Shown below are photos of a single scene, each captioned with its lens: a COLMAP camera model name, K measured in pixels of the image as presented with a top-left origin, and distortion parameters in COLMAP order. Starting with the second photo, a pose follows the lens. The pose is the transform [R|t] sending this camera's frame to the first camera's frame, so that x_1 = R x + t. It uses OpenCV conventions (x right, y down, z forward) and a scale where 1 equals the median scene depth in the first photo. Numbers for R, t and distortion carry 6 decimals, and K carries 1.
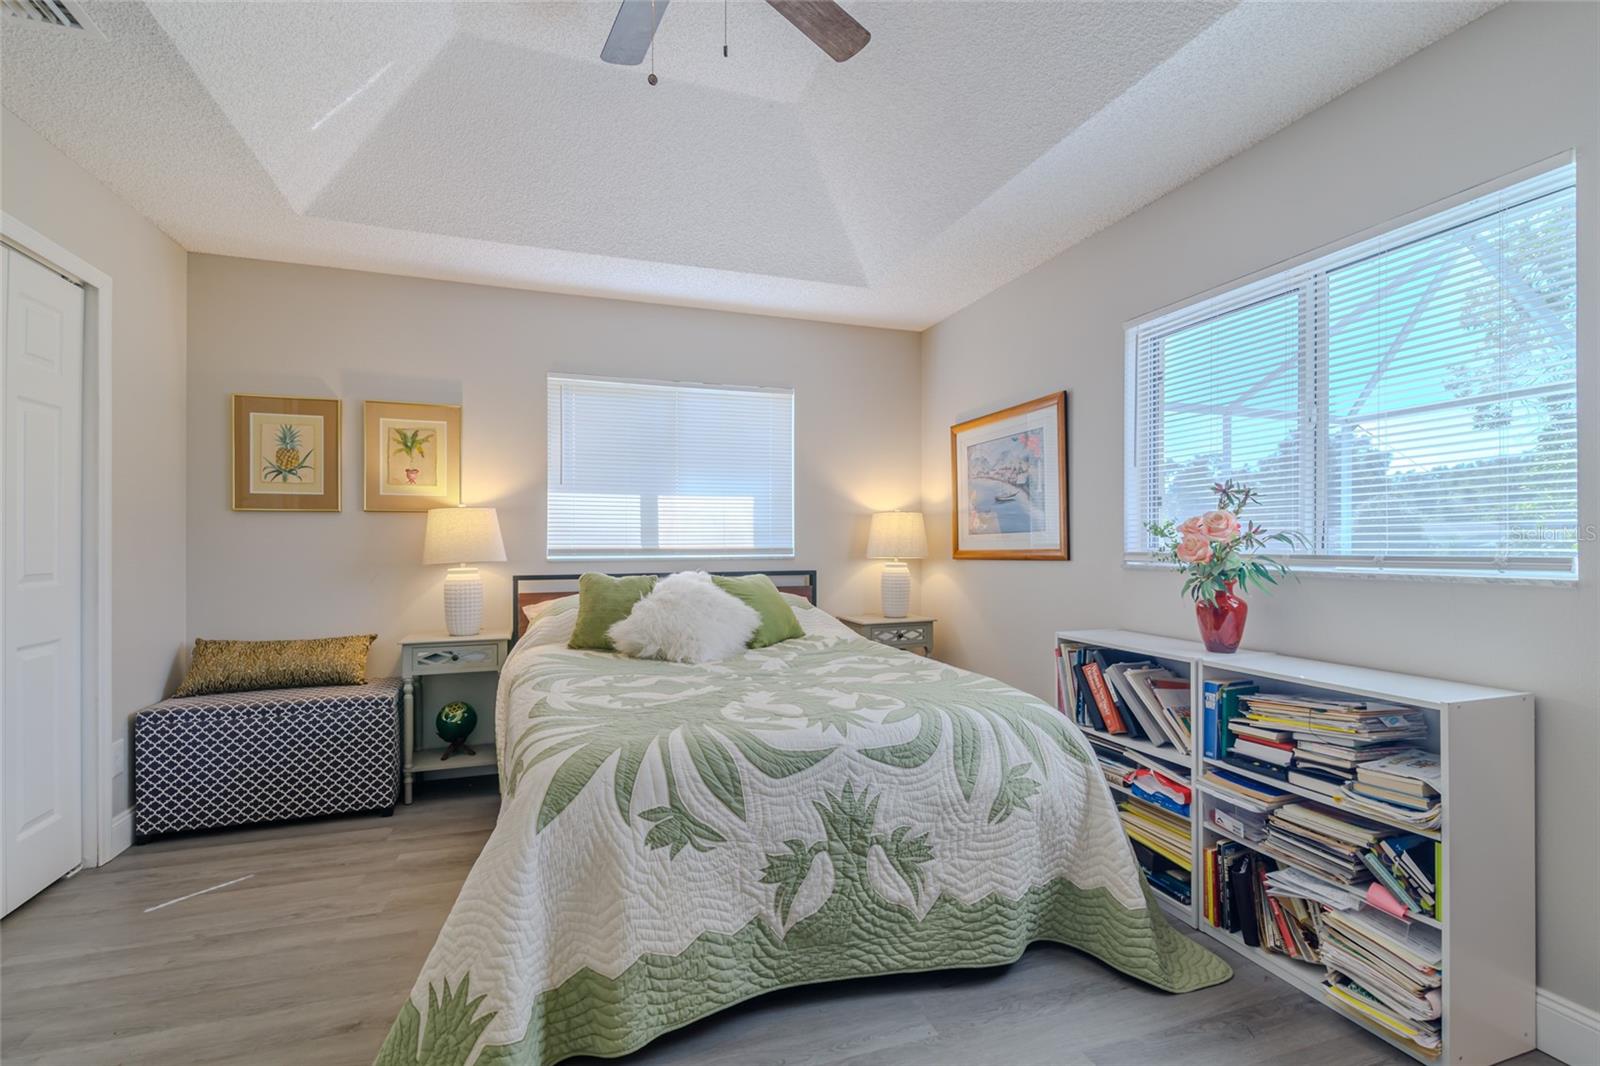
lens RADIAL K [[725.4, 0, 799.5], [0, 725.4, 536.6], [0, 0, 1]] dist [0.000324, 0.000504]
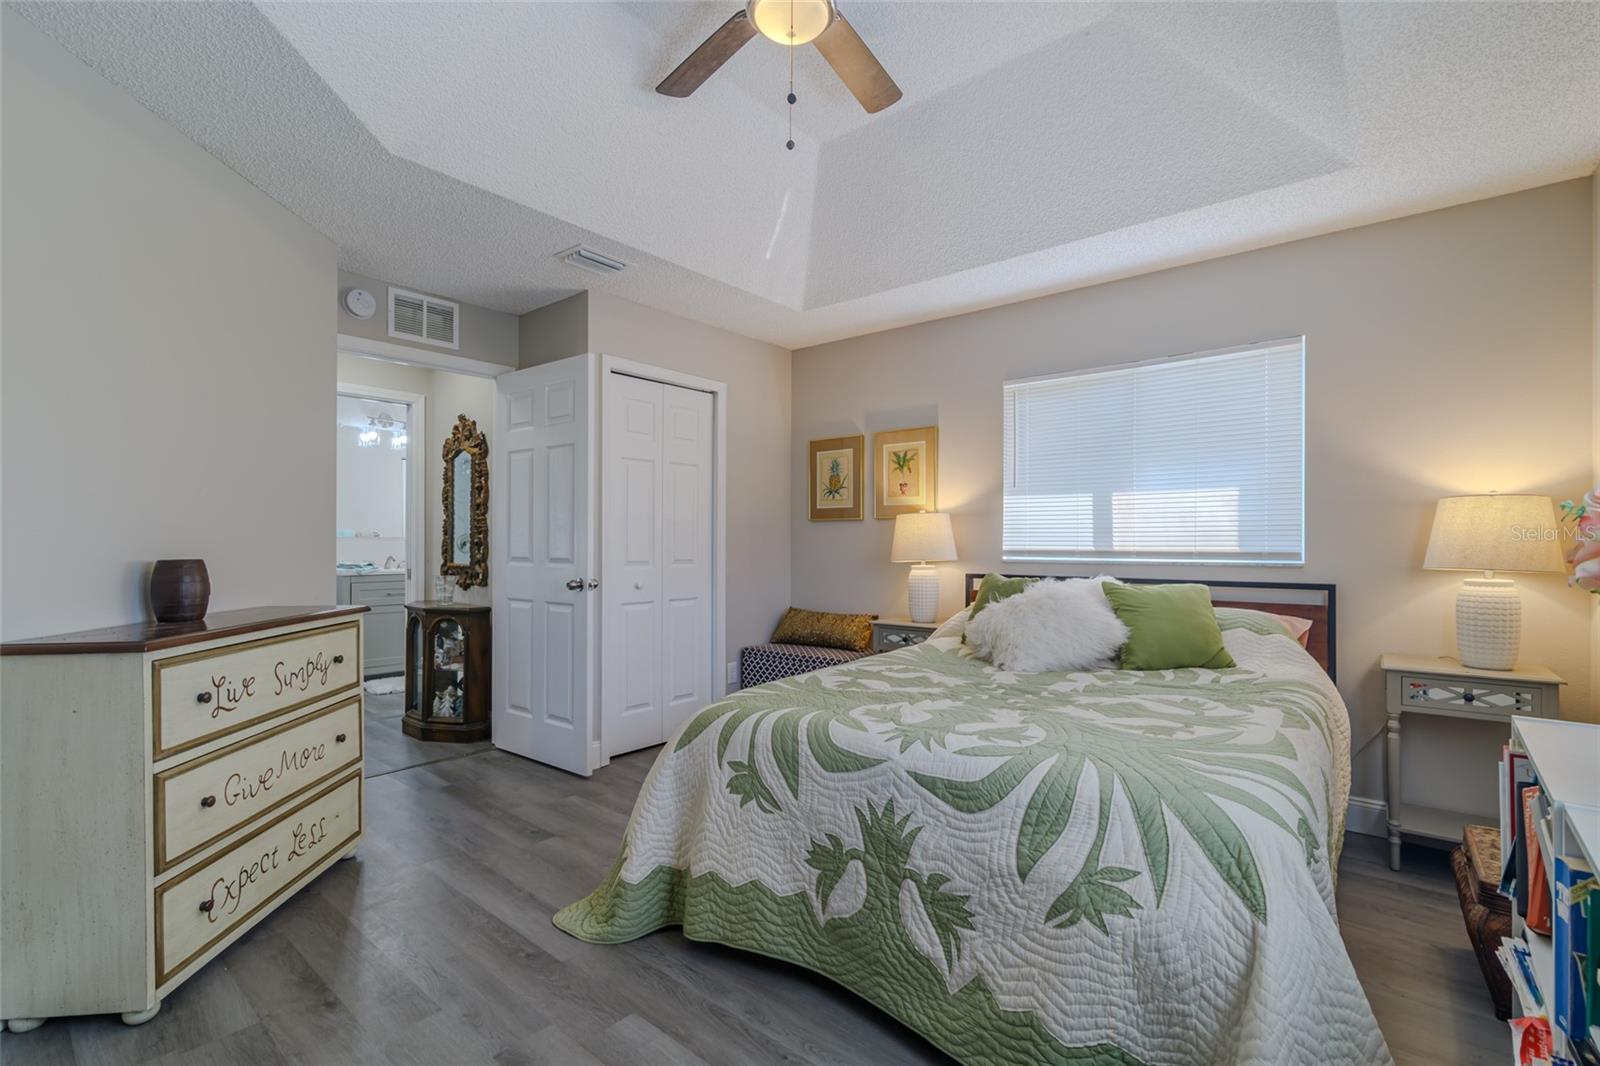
lens RADIAL K [[725.4, 0, 796.5], [0, 725.4, 536.6], [0, 0, 1]] dist [0.000324, 0.000504]
pose [[0.507217, -0.005569, -0.861800, 0.791412], [0.003146, 0.999984, -0.004610, 0.003286], [0.861812, -0.000373, 0.507227, 0.412759]]
